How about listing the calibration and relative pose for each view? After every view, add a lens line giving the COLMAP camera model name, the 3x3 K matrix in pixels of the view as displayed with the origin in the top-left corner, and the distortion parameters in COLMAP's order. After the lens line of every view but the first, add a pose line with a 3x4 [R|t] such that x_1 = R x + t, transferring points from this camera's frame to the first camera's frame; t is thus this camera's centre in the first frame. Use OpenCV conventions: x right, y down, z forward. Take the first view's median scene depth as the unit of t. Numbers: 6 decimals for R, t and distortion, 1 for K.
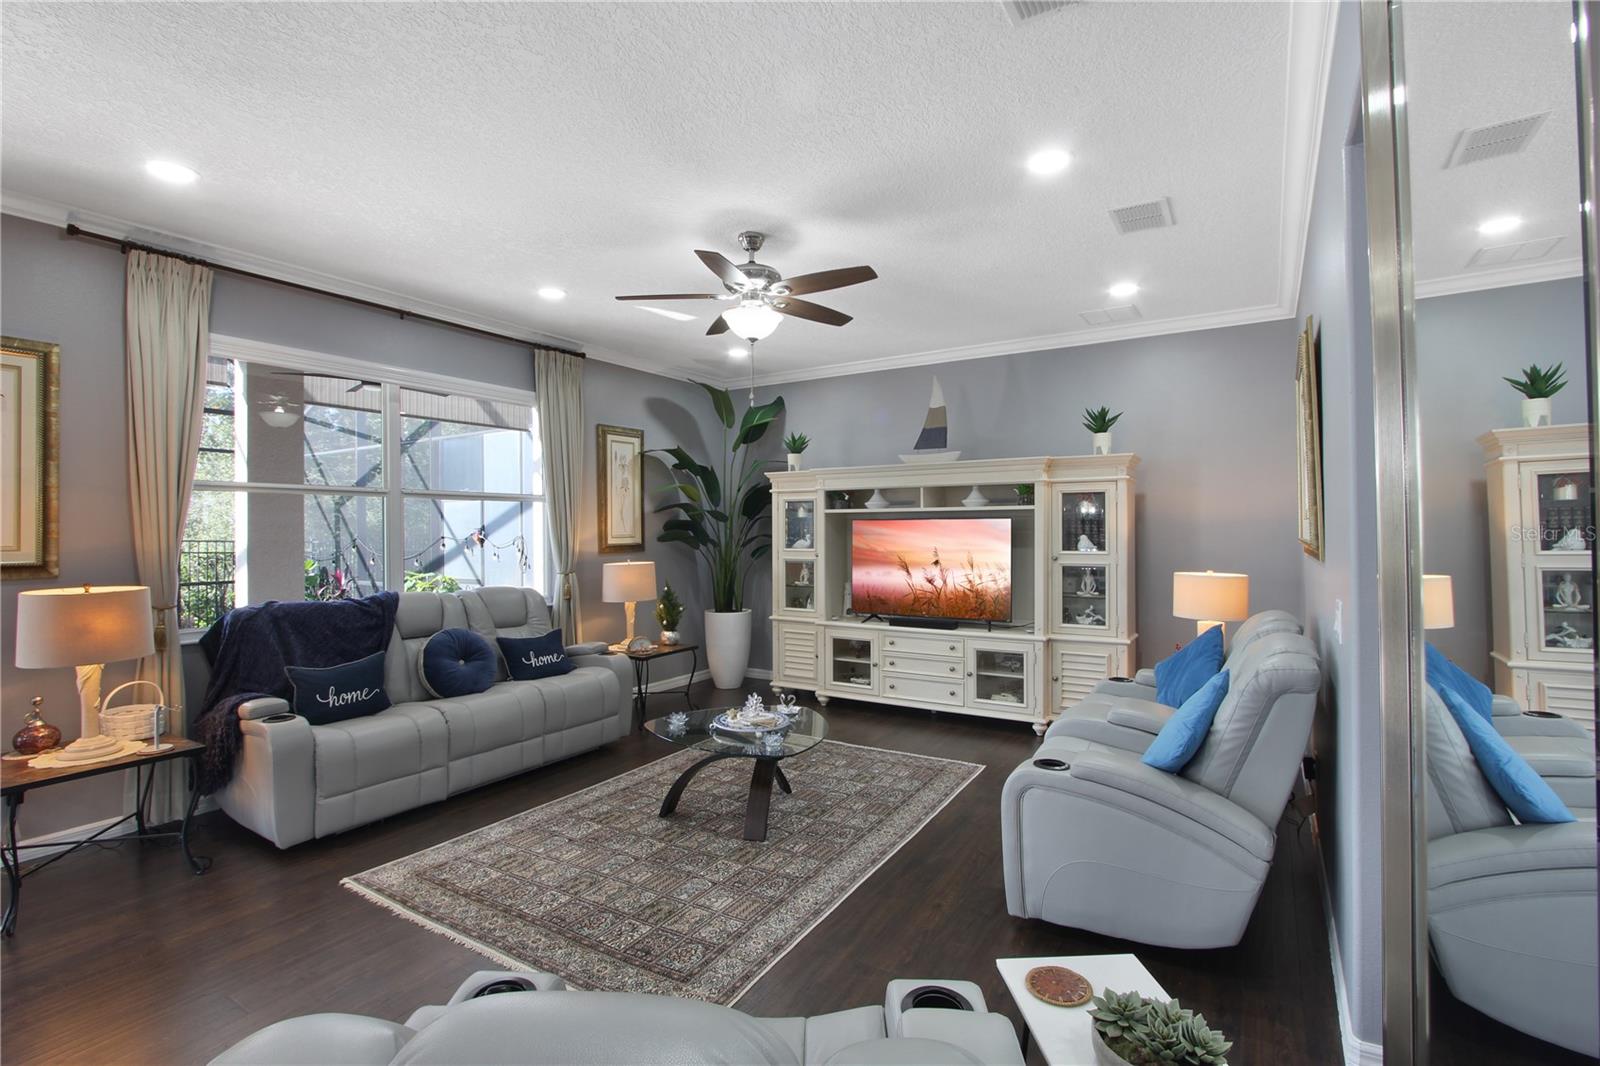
lens RADIAL K [[740.1, 0, 807.5], [0, 740.1, 526.9], [0, 0, 1]] dist [-0.021525, 0.004523]
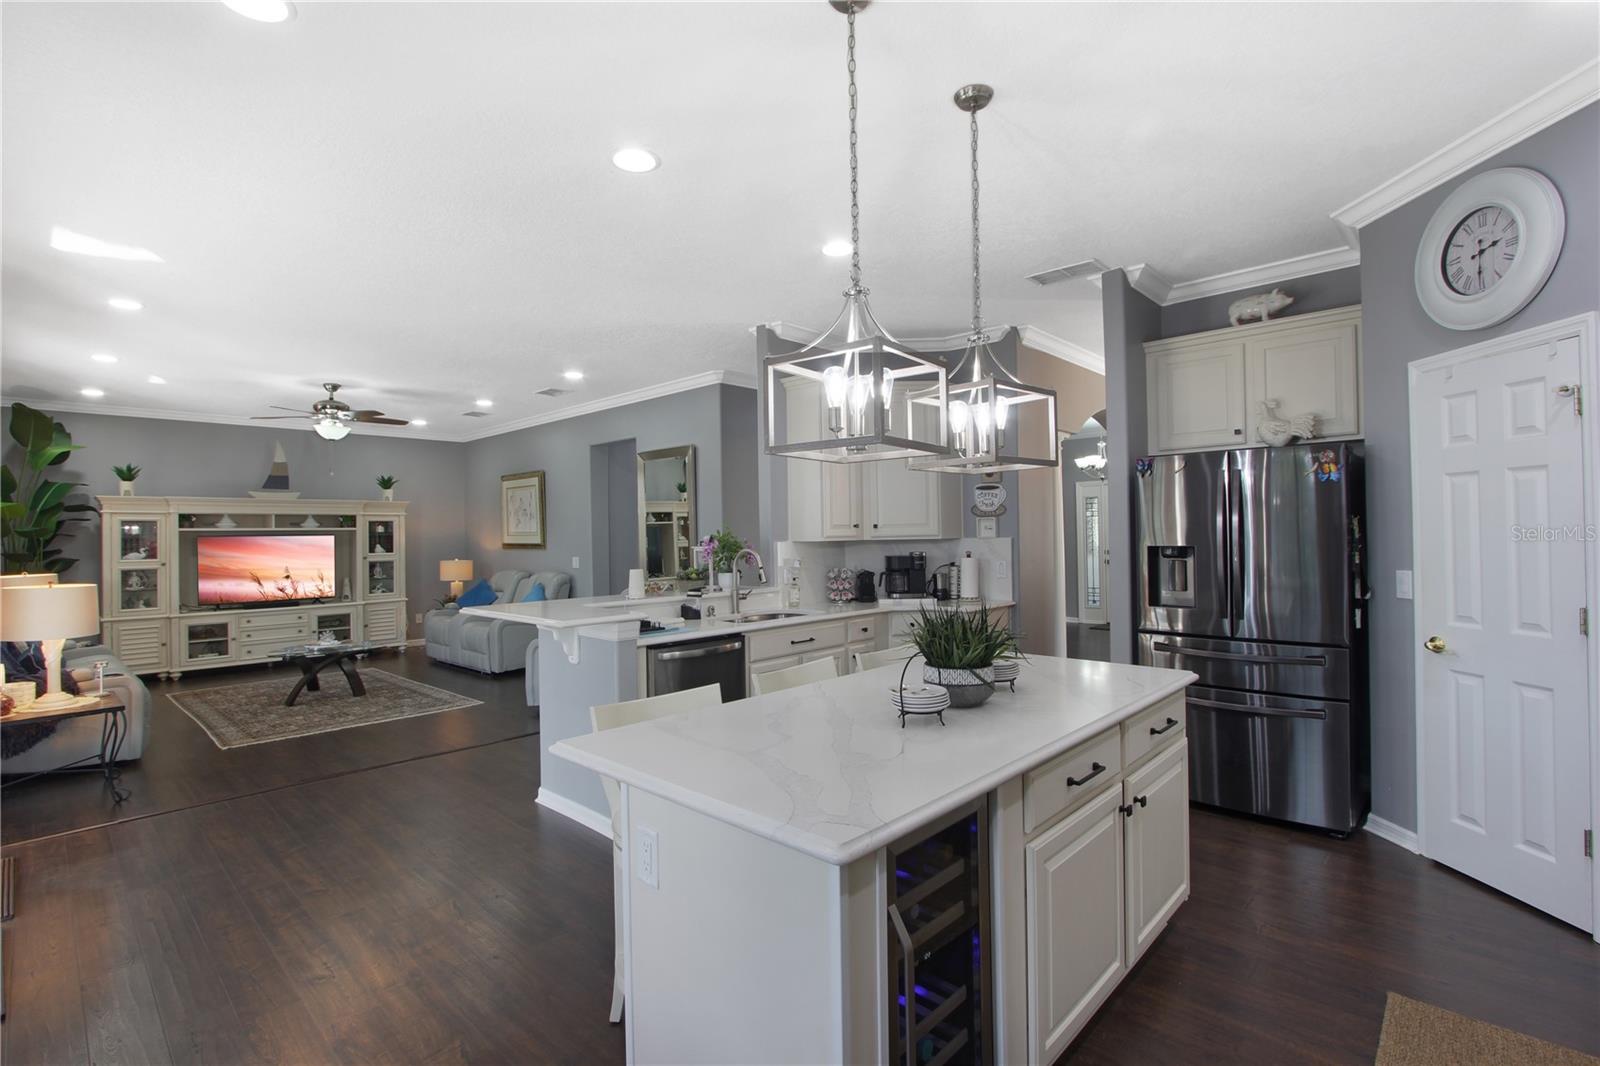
lens RADIAL K [[740.1, 0, 807.5], [0, 740.1, 526.9], [0, 0, 1]] dist [-0.021525, 0.004523]
pose [[0.189068, 0.011291, 0.981899, -1.153306], [0.010980, 0.999847, -0.013611, 0.003943], [-0.981903, 0.013355, 0.188915, -0.364668]]
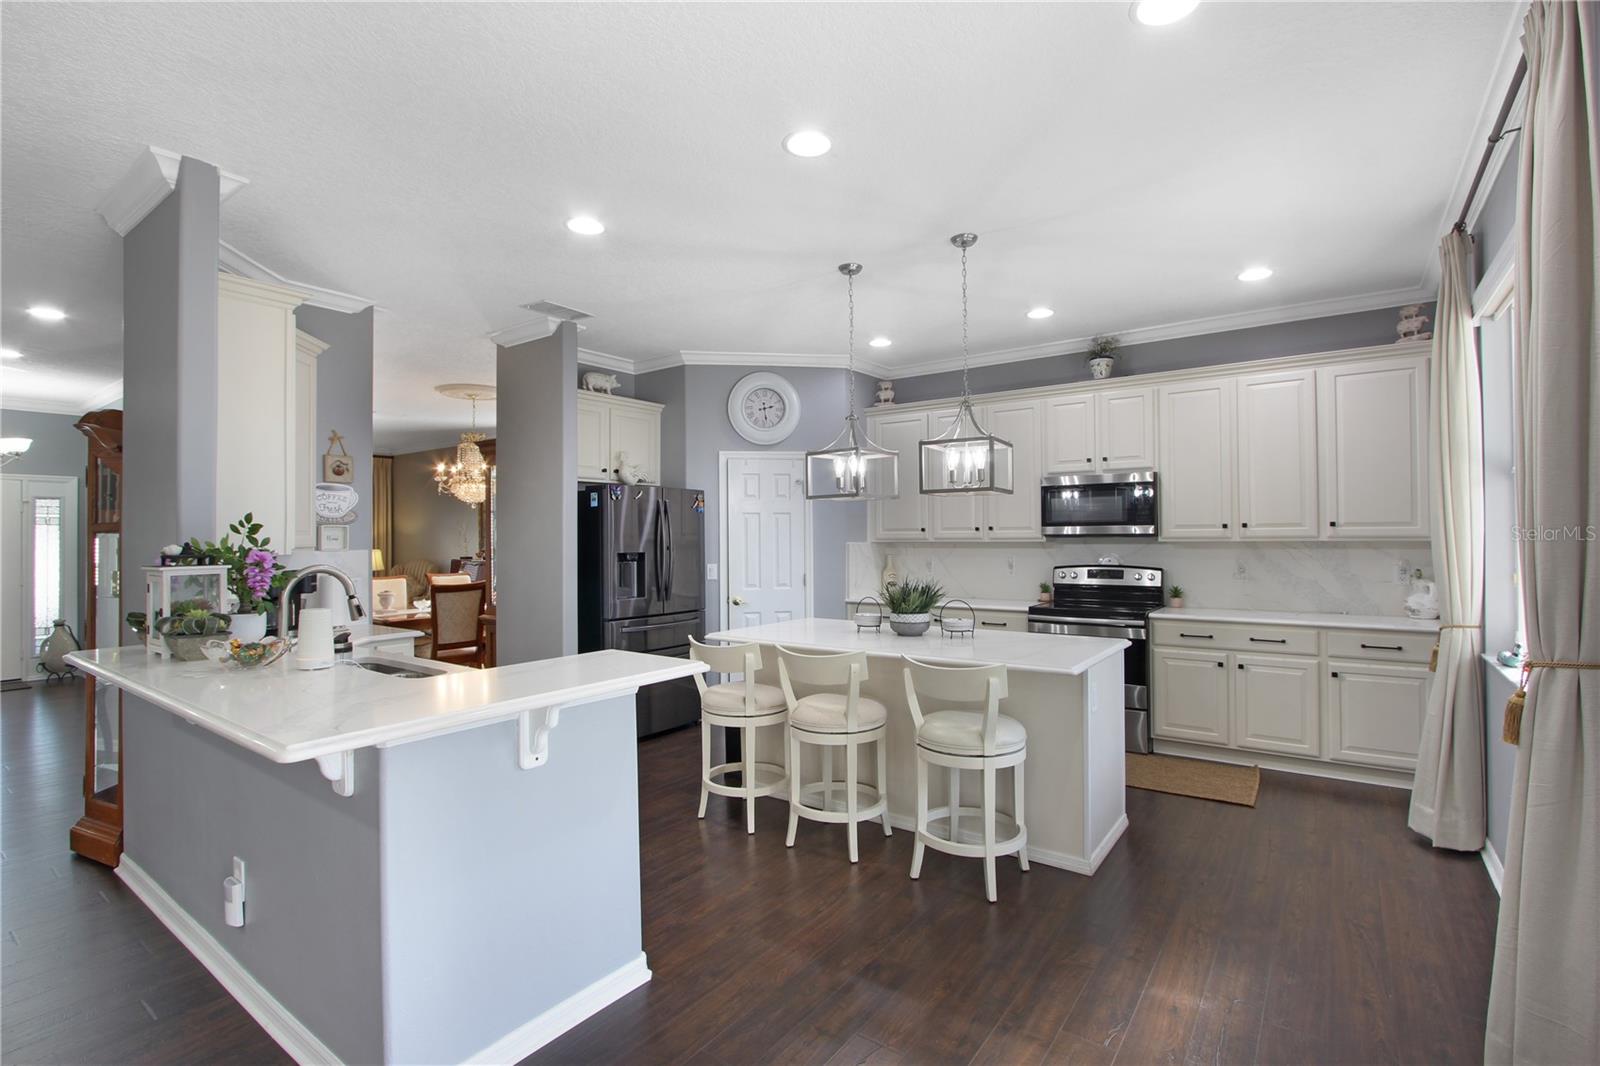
lens RADIAL K [[740.1, 0, 807.5], [0, 740.1, 526.9], [0, 0, 1]] dist [-0.021525, 0.004523]
pose [[-0.997979, 0.015199, 0.061695, -0.680159], [0.014080, 0.999729, -0.018533, 0.004131], [-0.061960, -0.017627, -0.997923, 0.362956]]
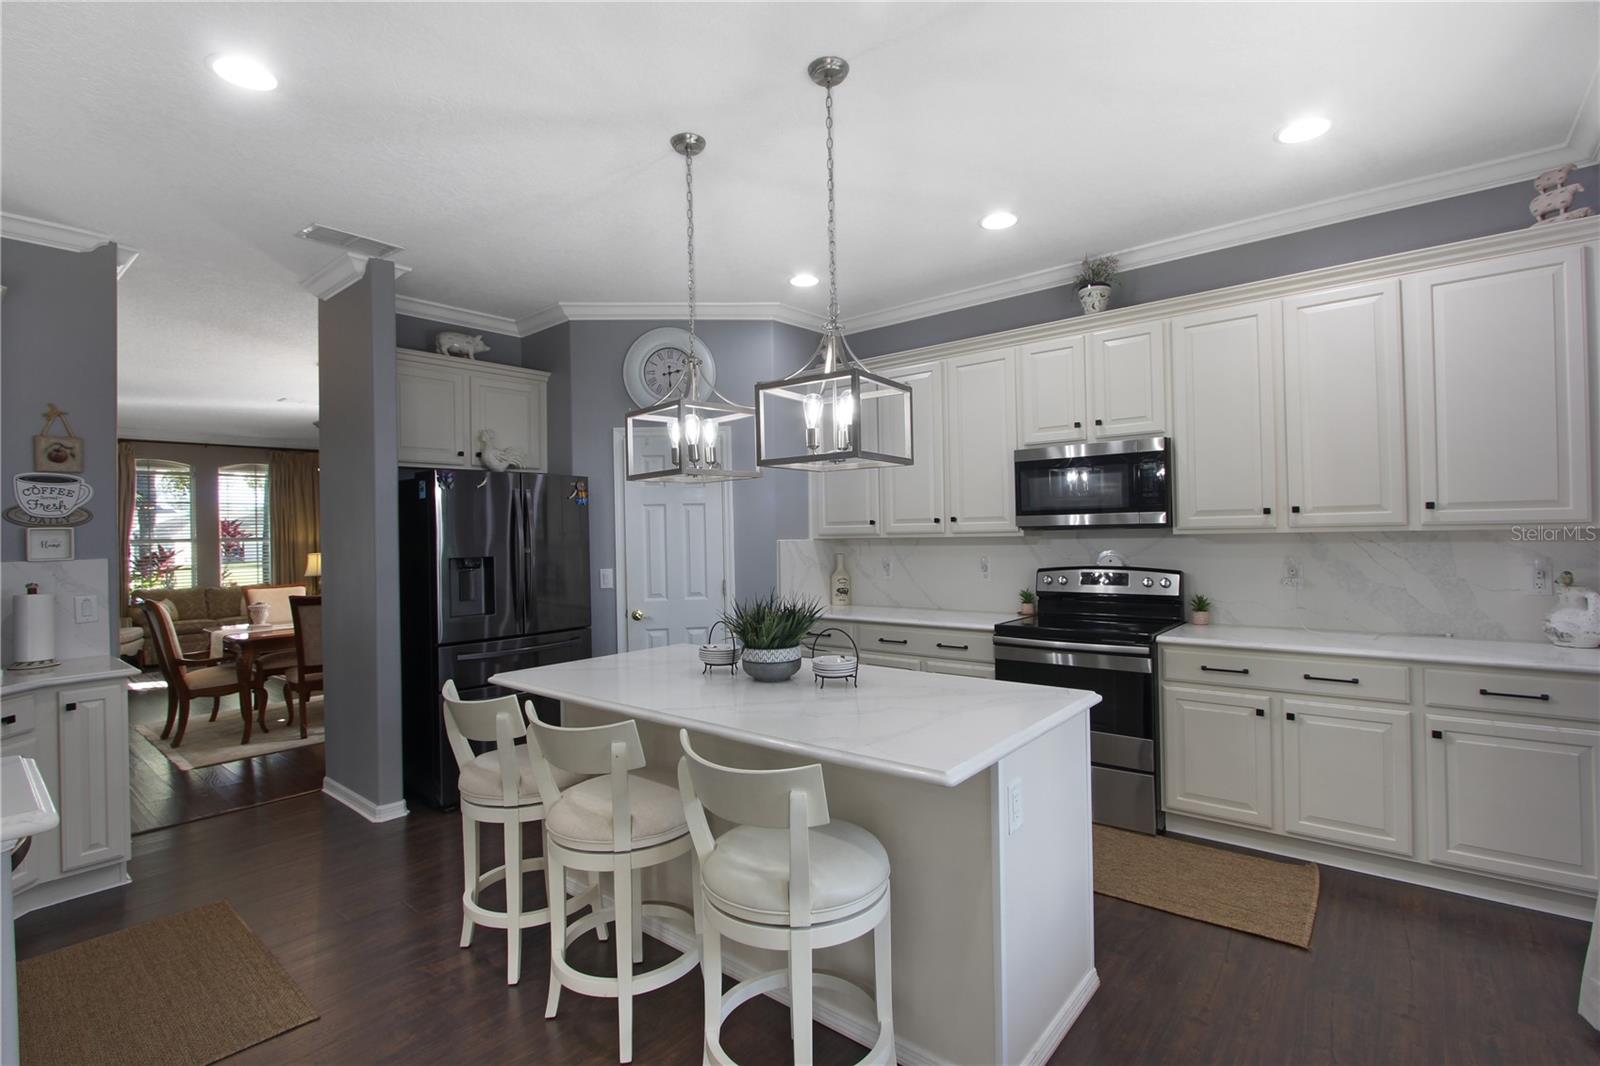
lens RADIAL K [[740.1, 0, 807.5], [0, 740.1, 526.9], [0, 0, 1]] dist [-0.021525, 0.004523]
pose [[-0.991229, 0.028482, 0.129049, -0.822711], [0.027023, 0.999550, -0.013044, 0.004693], [-0.129362, -0.009443, -0.991552, 0.112590]]
